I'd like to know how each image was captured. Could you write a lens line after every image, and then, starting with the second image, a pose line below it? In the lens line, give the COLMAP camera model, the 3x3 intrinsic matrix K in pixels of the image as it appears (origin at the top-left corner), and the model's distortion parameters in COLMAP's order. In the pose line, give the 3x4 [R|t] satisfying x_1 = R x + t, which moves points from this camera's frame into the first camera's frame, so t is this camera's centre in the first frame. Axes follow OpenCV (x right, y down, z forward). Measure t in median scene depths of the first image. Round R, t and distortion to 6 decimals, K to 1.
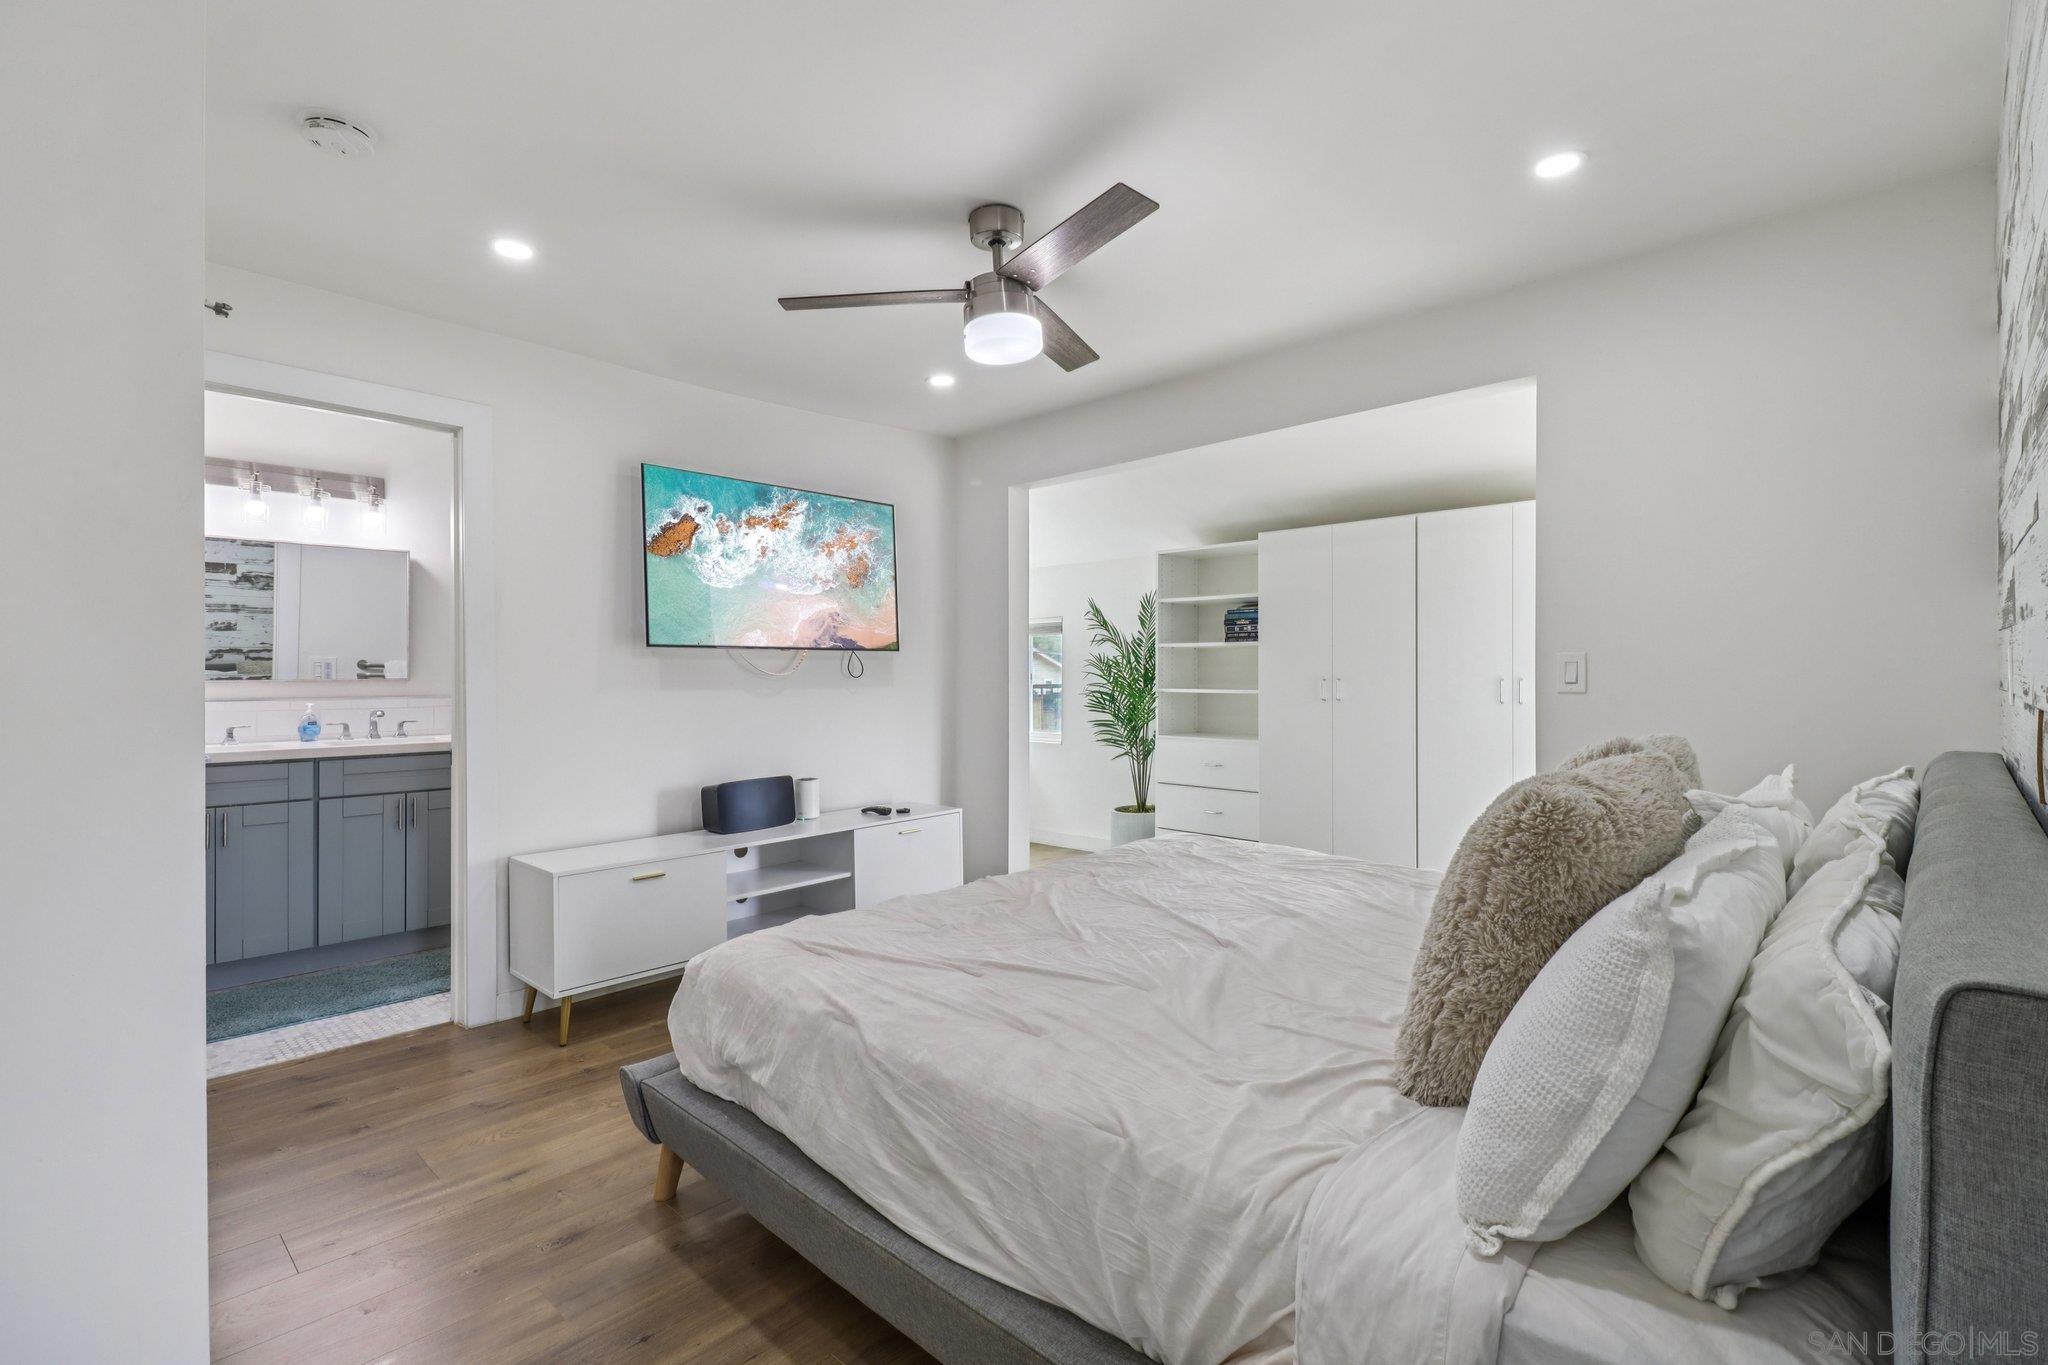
lens RADIAL K [[961.5, 0, 1030.3], [0, 961.5, 685.5], [0, 0, 1]] dist [-0.001665, 0.003959]
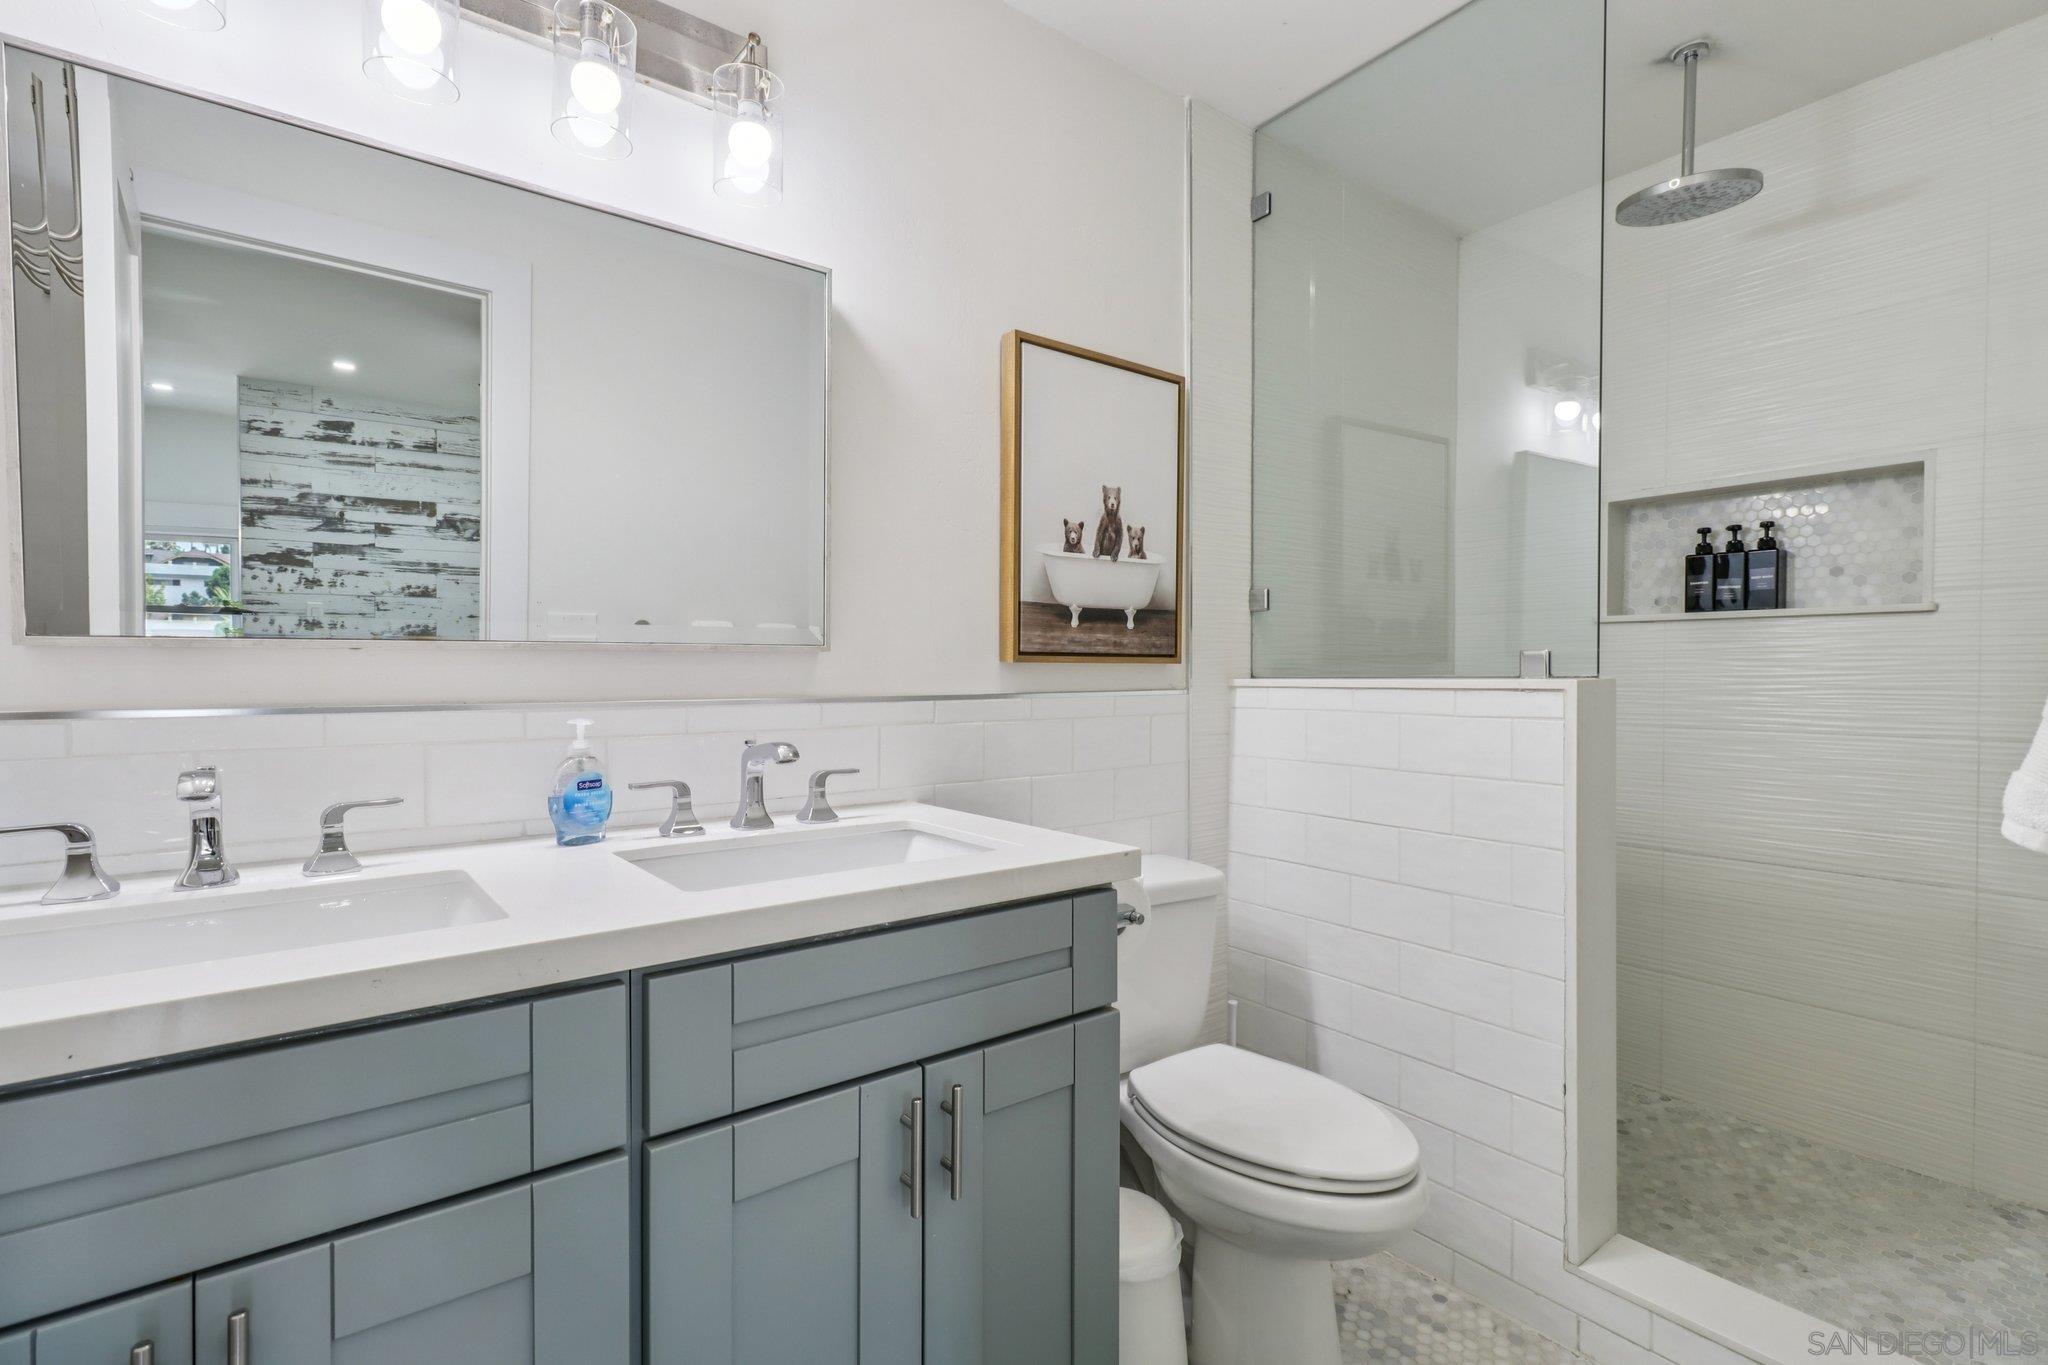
lens RADIAL K [[961.5, 0, 1021.0], [0, 961.5, 685.7], [0, 0, 1]] dist [-0.001665, 0.003959]
pose [[0.987185, -0.001809, -0.159569, -0.613499], [0.001664, 0.999998, -0.001042, 0.009178], [0.159571, 0.000763, 0.987186, 0.785605]]
